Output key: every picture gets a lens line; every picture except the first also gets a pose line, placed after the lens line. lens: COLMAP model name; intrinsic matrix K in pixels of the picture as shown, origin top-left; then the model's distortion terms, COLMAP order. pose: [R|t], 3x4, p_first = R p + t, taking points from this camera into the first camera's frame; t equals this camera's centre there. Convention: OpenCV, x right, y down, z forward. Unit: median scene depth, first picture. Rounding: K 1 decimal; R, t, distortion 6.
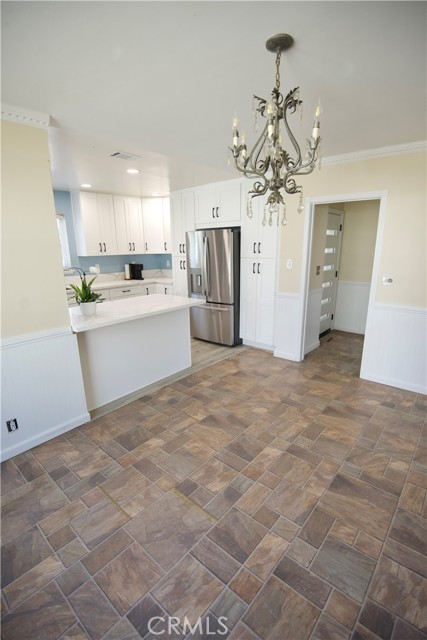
lens RADIAL K [[297.6, 0, 212.2], [0, 297.6, 324.5], [0, 0, 1]] dist [-0.007784, -0.018884]
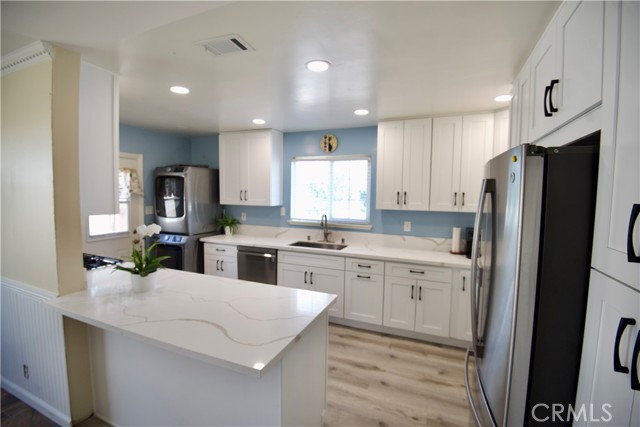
lens RADIAL K [[297.6, 0, 320.0], [0, 297.6, 213.5], [0, 0, 1]] dist [-0.007784, -0.018884]
pose [[0.320098, 0.086451, -0.943432, 0.190805], [-0.263839, 0.964566, -0.001131, -0.173048], [0.909904, 0.249276, 0.331565, 0.609773]]
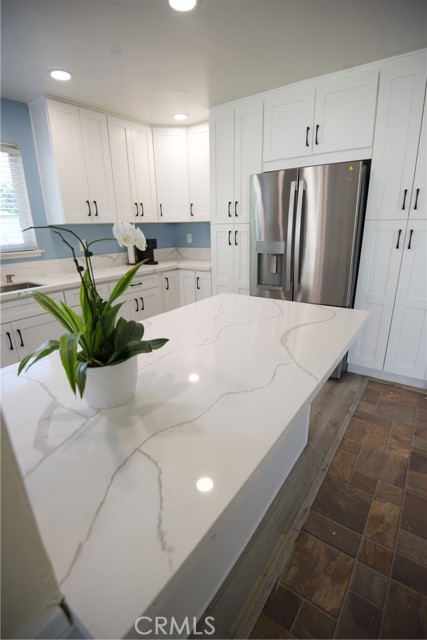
lens RADIAL K [[297.6, 0, 212.2], [0, 297.6, 324.5], [0, 0, 1]] dist [-0.007784, -0.018884]
pose [[0.996328, -0.035468, 0.077927, -0.187660], [0.030731, 0.997655, 0.061158, -0.064610], [-0.079913, -0.058539, 0.995081, 0.395249]]
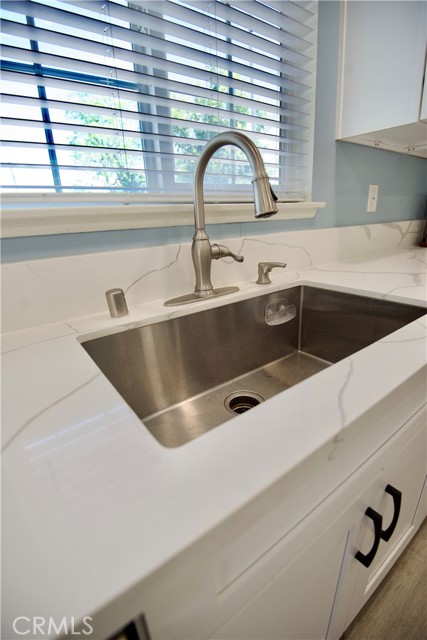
lens RADIAL K [[297.6, 0, 212.2], [0, 297.6, 324.5], [0, 0, 1]] dist [-0.007784, -0.018884]
pose [[0.977277, 0.040178, -0.208125, -0.482196], [-0.020179, 0.995047, 0.097337, -0.107898], [0.211005, -0.090926, 0.973247, 0.734864]]
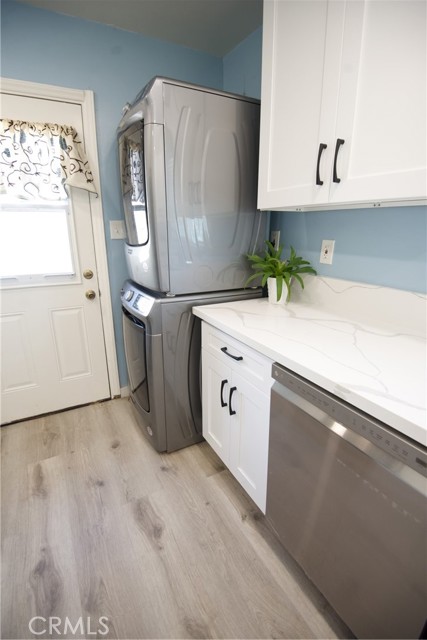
lens RADIAL K [[297.6, 0, 212.2], [0, 297.6, 324.5], [0, 0, 1]] dist [-0.007784, -0.018884]
pose [[-0.333817, 0.299860, -0.893673, -0.395412], [-0.243105, 0.888598, 0.388965, -0.128122], [0.910750, 0.347099, -0.223731, 0.686401]]
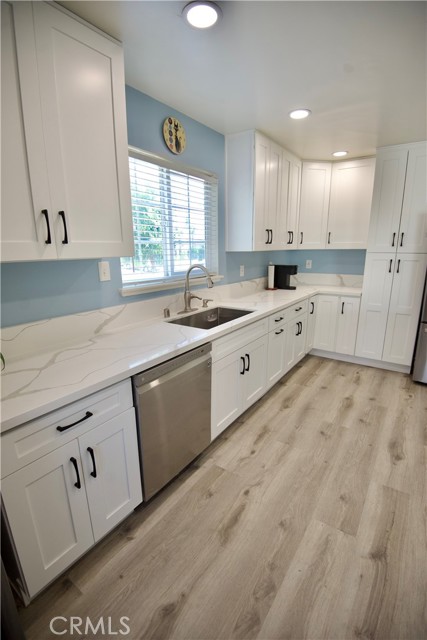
lens RADIAL K [[297.6, 0, 212.2], [0, 297.6, 324.5], [0, 0, 1]] dist [-0.007784, -0.018884]
pose [[0.993384, -0.025319, 0.112016, -0.536454], [0.026319, 0.999626, -0.007457, -0.081977], [-0.111785, 0.010356, 0.993678, 0.419943]]
